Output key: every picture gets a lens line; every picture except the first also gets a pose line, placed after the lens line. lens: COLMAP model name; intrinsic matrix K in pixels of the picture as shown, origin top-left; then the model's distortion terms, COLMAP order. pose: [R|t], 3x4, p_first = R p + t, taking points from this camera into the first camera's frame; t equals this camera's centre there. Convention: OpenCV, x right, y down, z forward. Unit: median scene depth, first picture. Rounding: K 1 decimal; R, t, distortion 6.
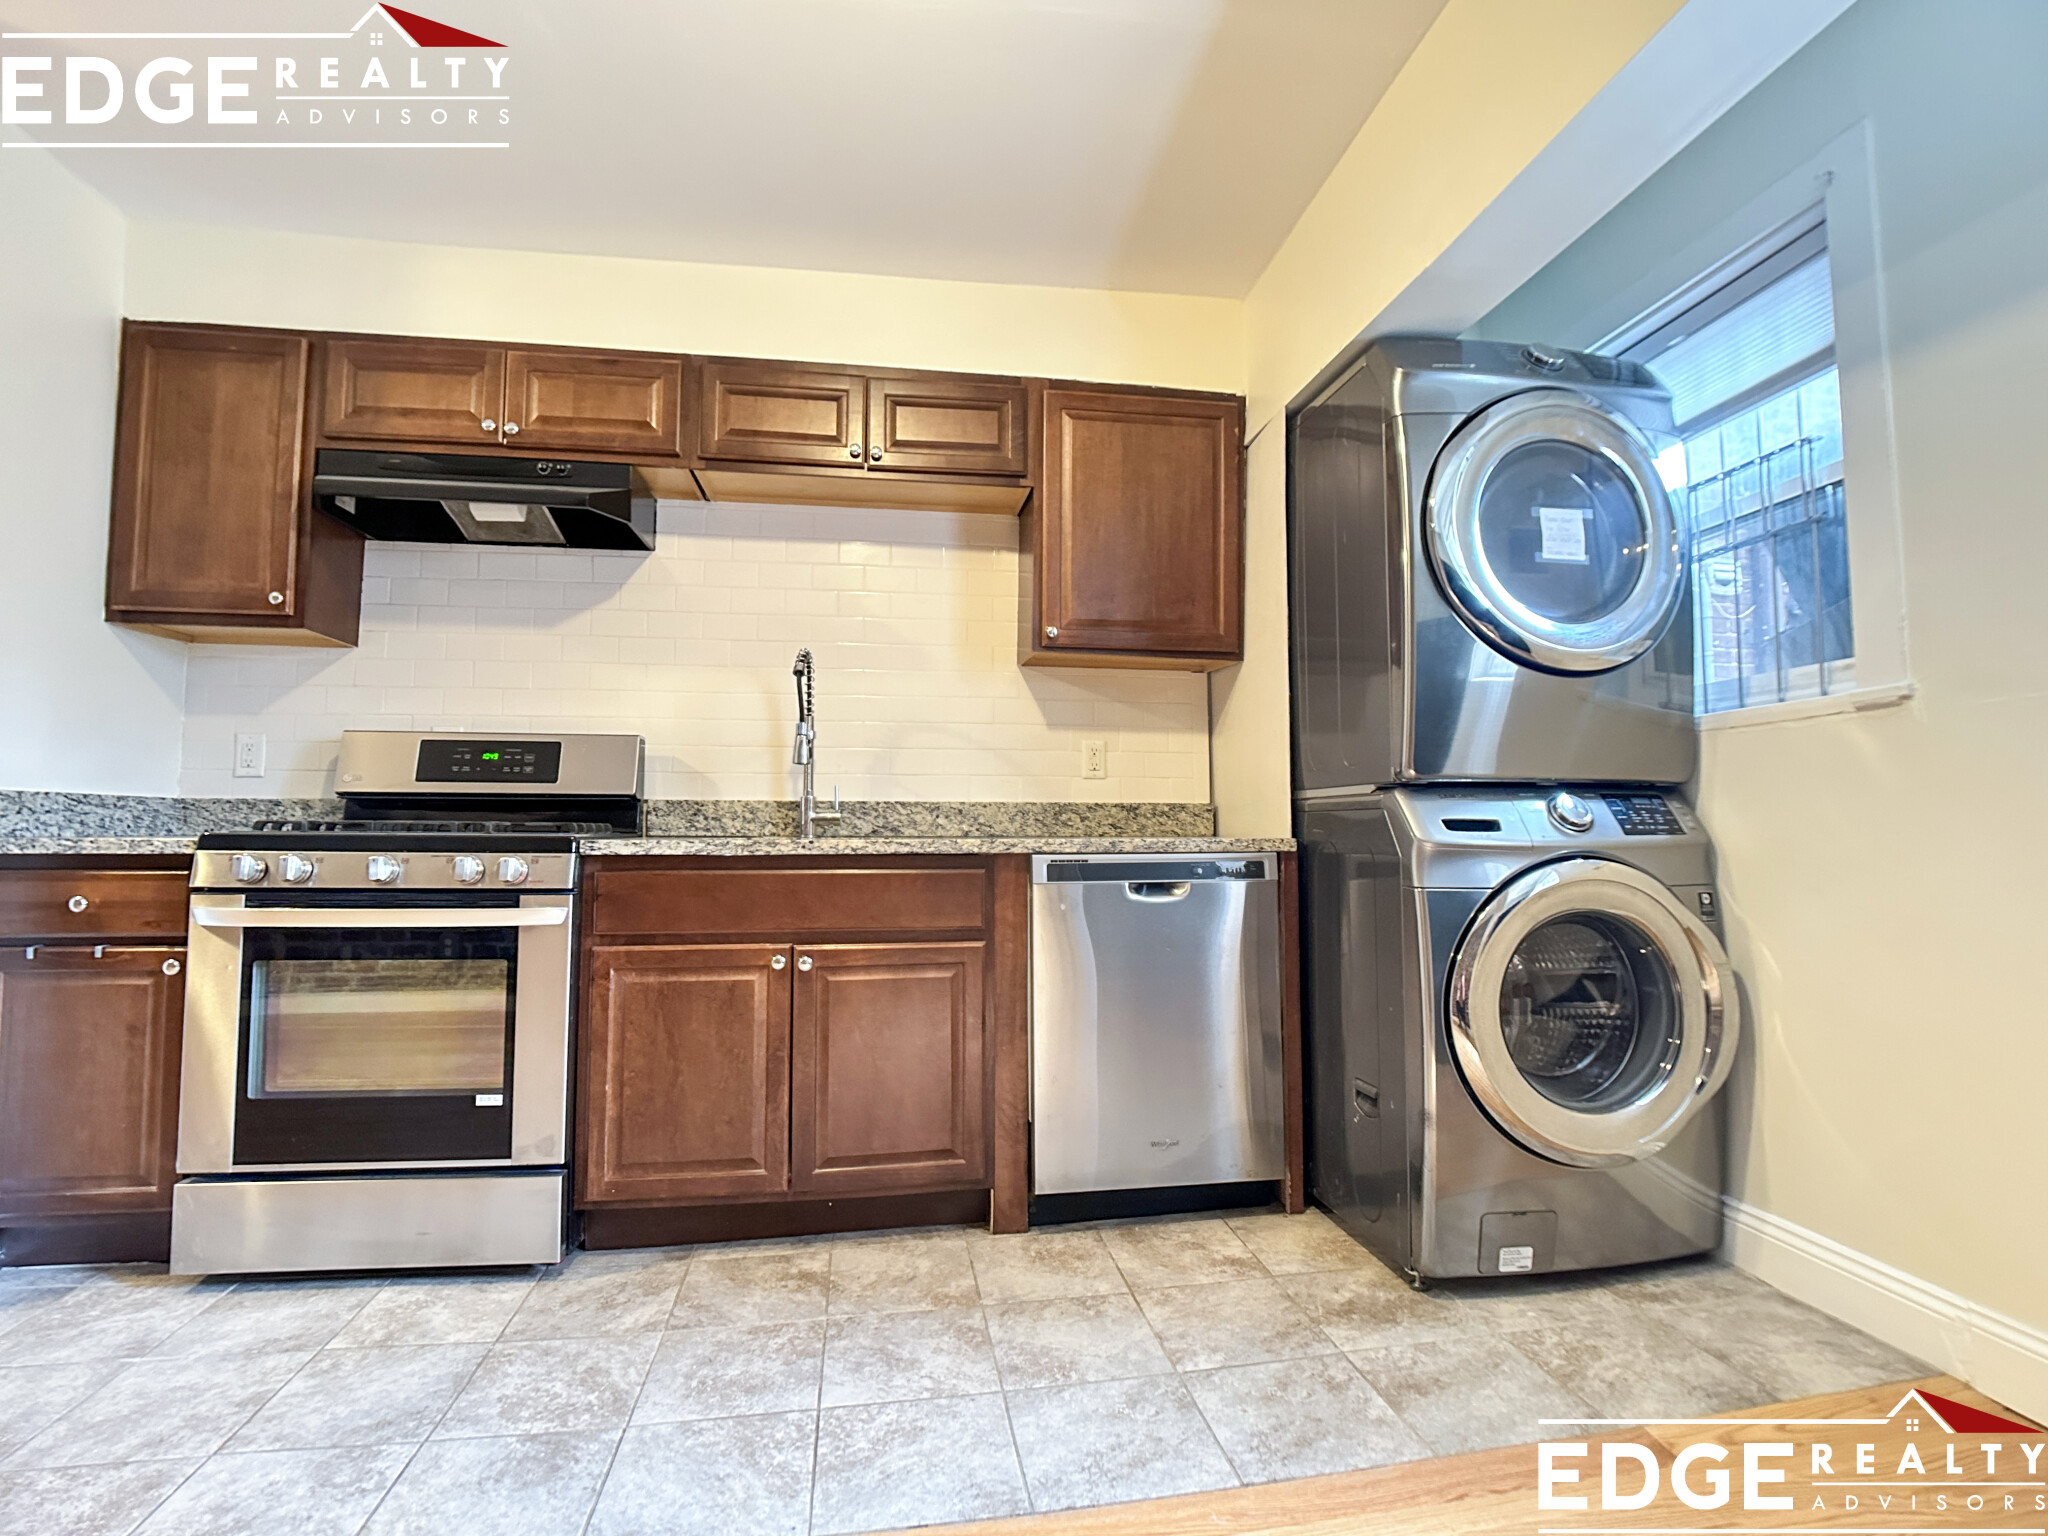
lens RADIAL K [[1084.0, 0, 1030.6], [0, 1084.0, 738.3], [0, 0, 1]] dist [-0.000261, -0.018748]
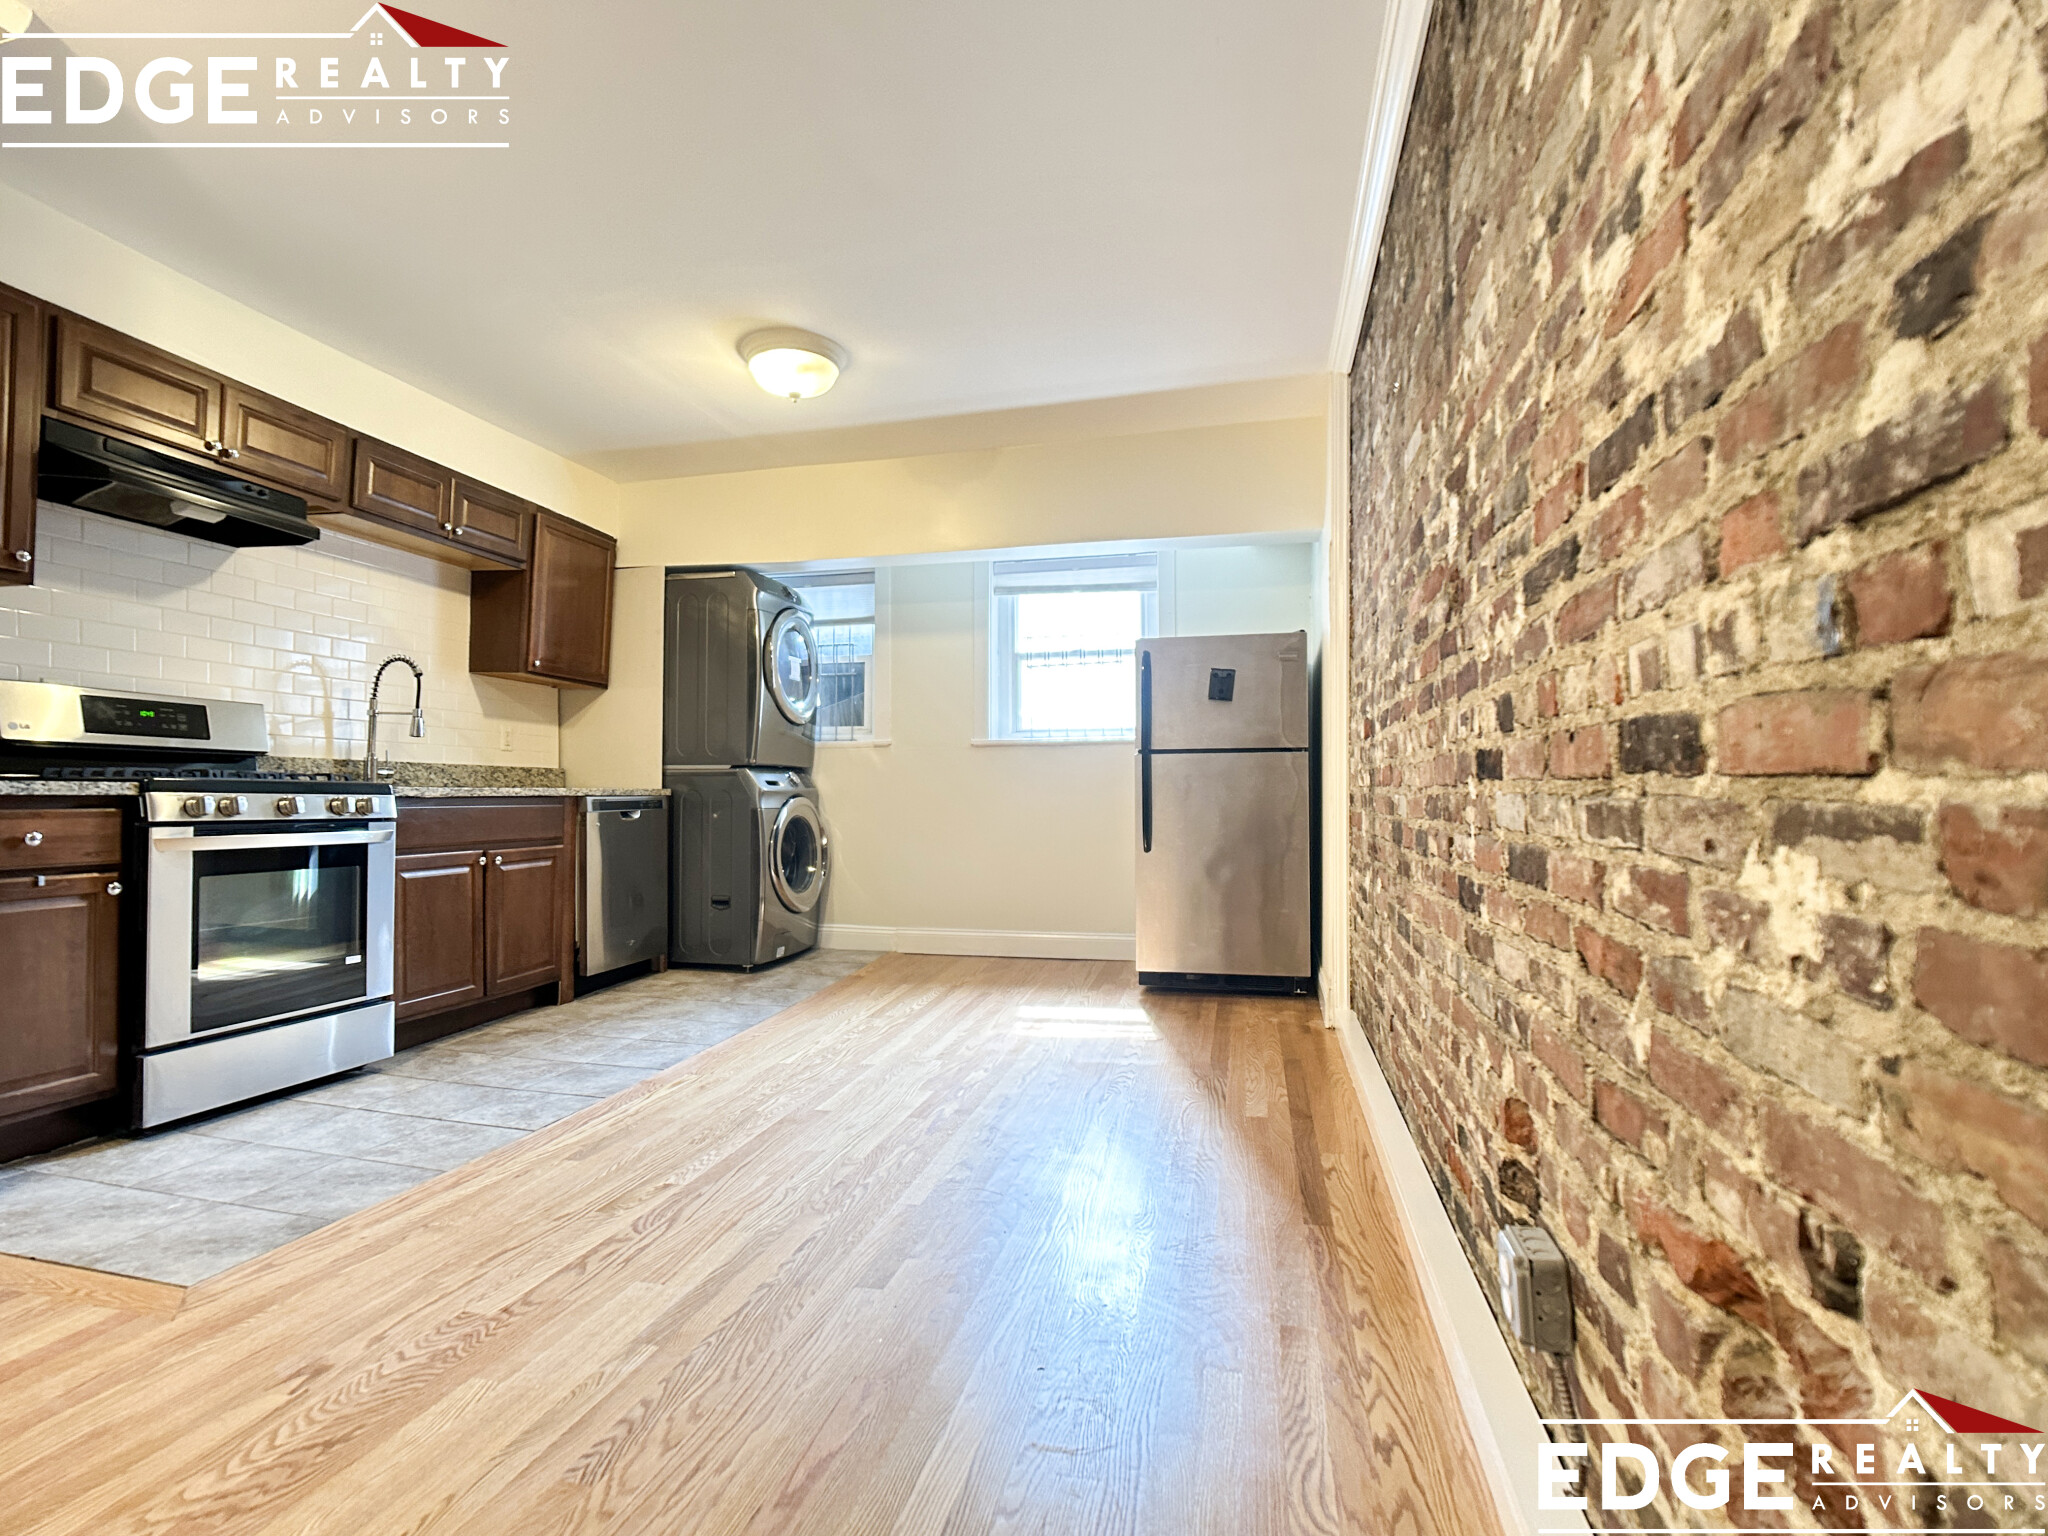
lens RADIAL K [[1429.8, 0, 1024.0], [0, 1429.8, 768.0], [0, 0, 1]] dist [-0.000286, -0.000196]
pose [[0.321583, 0.022437, 0.946616, -1.989311], [-0.083261, 0.996517, 0.004666, -0.012982], [-0.943214, -0.080317, 0.322331, -0.461263]]
